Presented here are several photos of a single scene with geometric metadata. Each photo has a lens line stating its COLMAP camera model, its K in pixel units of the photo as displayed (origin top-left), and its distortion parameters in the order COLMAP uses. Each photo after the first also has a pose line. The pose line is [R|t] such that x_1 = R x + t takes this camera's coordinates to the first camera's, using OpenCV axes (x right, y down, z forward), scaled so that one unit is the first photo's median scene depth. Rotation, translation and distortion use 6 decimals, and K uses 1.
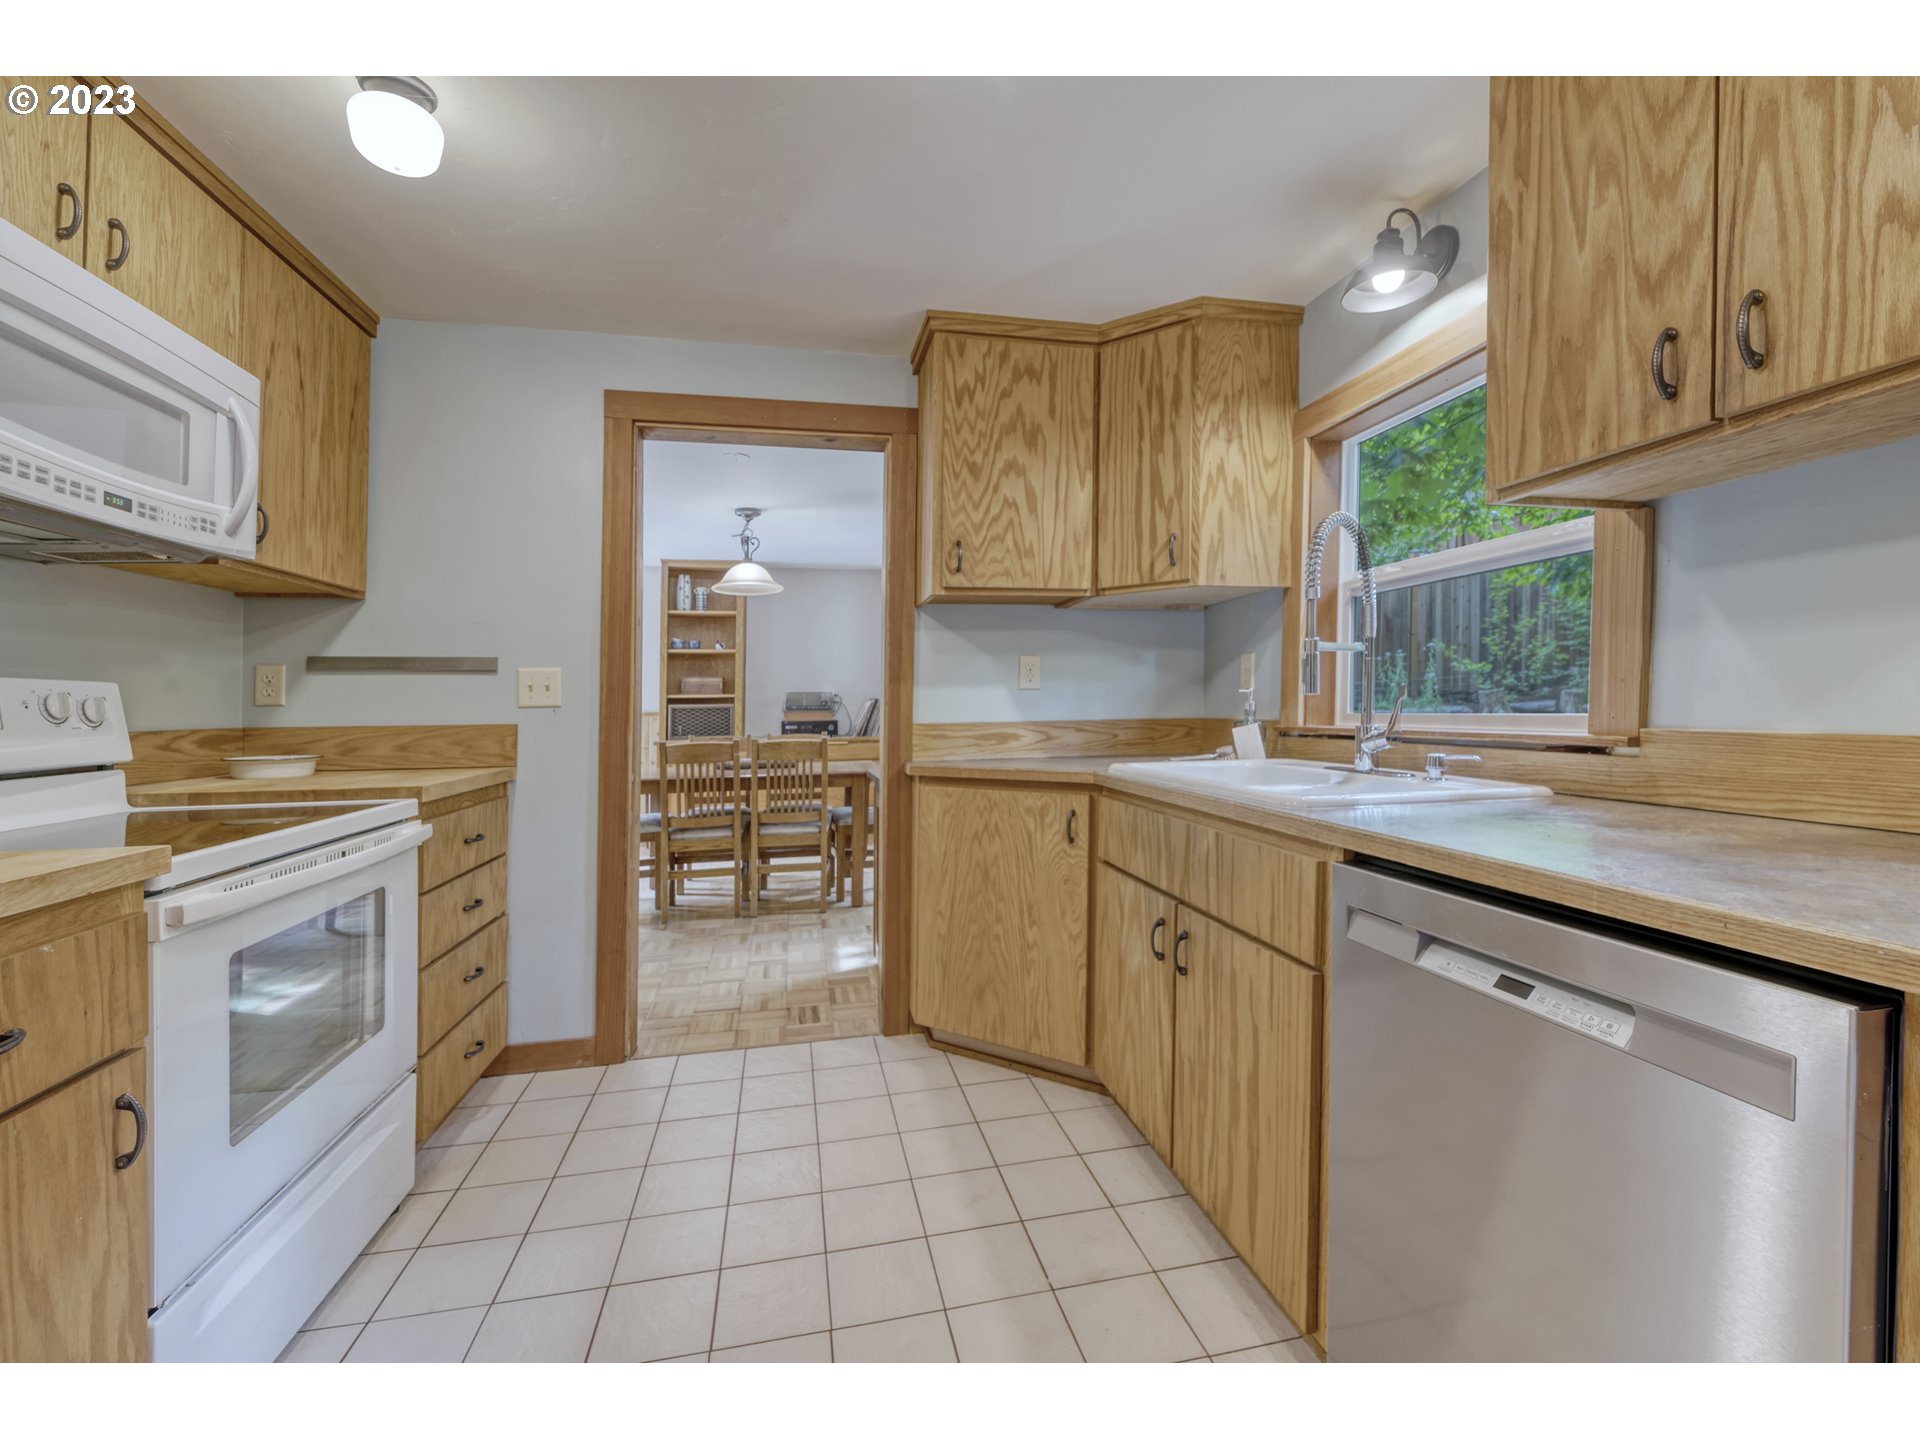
lens RADIAL K [[776.8, 0, 954.8], [0, 776.8, 699.0], [0, 0, 1]] dist [-0.002944, -0.000480]
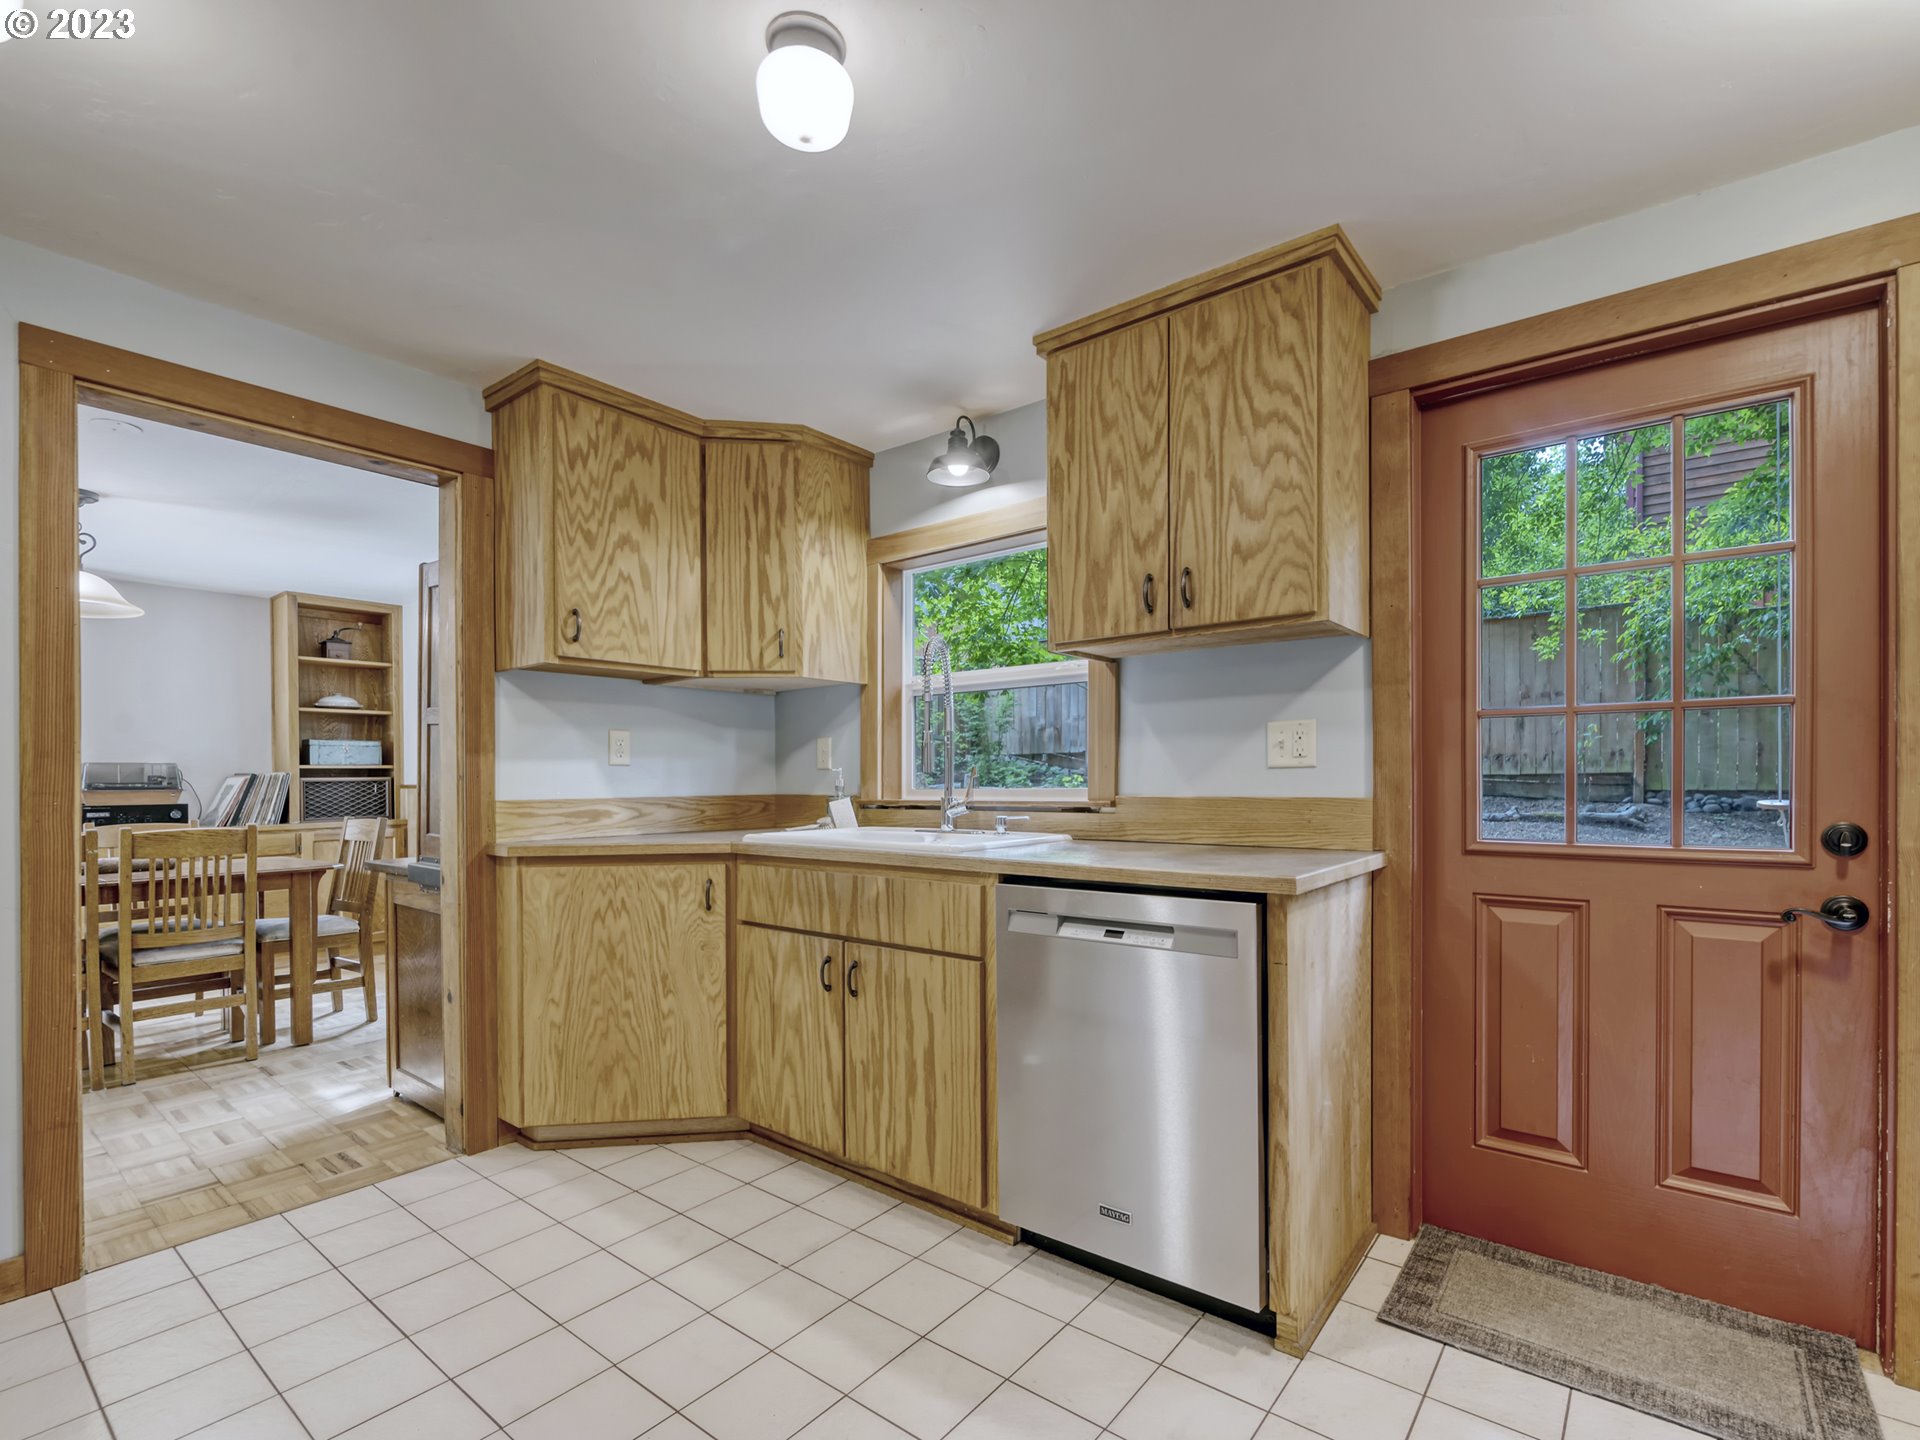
lens RADIAL K [[900.6, 0, 928.6], [0, 900.6, 752.2], [0, 0, 1]] dist [-0.000649, -0.000281]
pose [[0.780360, 0.028205, 0.624694, -0.381919], [-0.008366, 0.999364, -0.034671, 0.008858], [-0.625274, 0.021829, 0.780100, -0.153636]]
